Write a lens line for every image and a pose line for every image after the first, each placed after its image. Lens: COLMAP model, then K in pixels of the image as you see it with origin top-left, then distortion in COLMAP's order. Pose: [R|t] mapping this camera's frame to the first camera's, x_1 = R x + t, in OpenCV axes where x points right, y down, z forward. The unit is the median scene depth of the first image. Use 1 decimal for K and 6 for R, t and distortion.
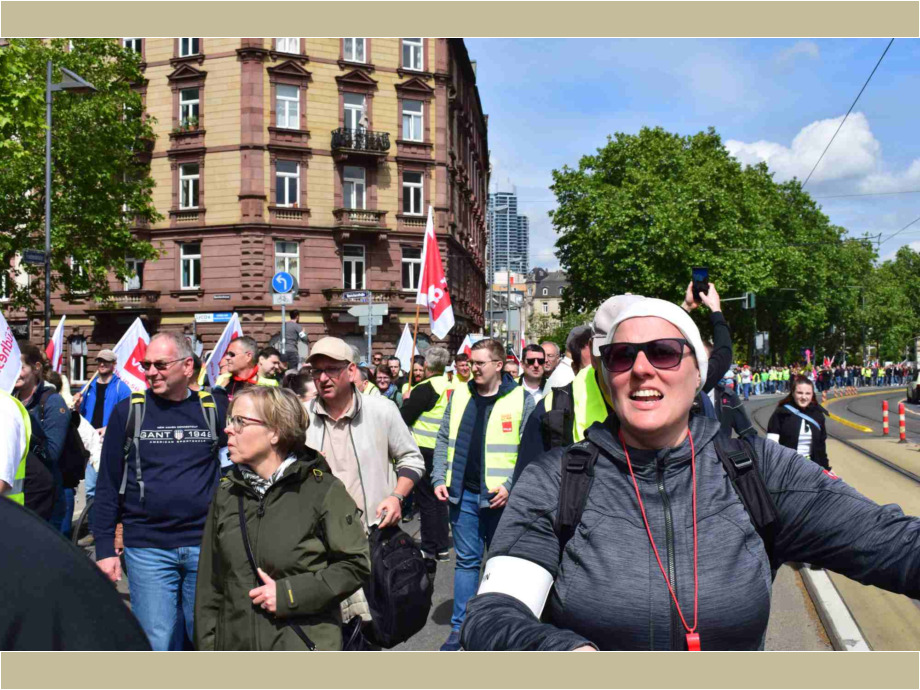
lens RADIAL K [[2070.7, 0, 479.9], [0, 2070.7, 347.9], [0, 0, 1]] dist [0.121648, -0.609739]
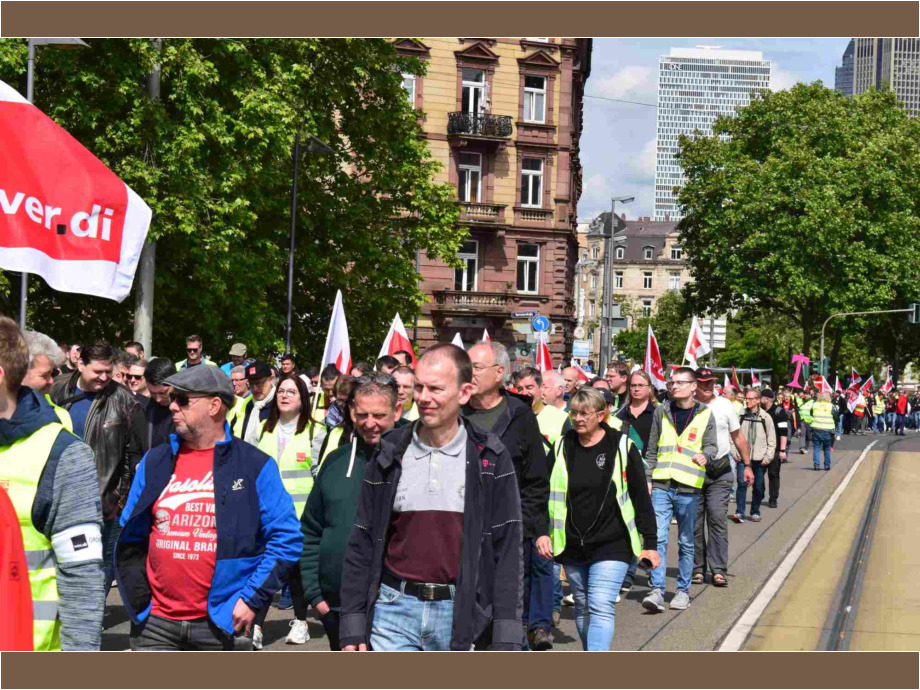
lens RADIAL K [[2070.7, 0, 479.9], [0, 2070.7, 347.9], [0, 0, 1]] dist [0.121648, -0.609739]
pose [[0.996450, 0.044839, -0.071245, 0.012004], [-0.045427, 0.998945, -0.006661, 0.002537], [0.070872, 0.009874, 0.997437, 0.126549]]
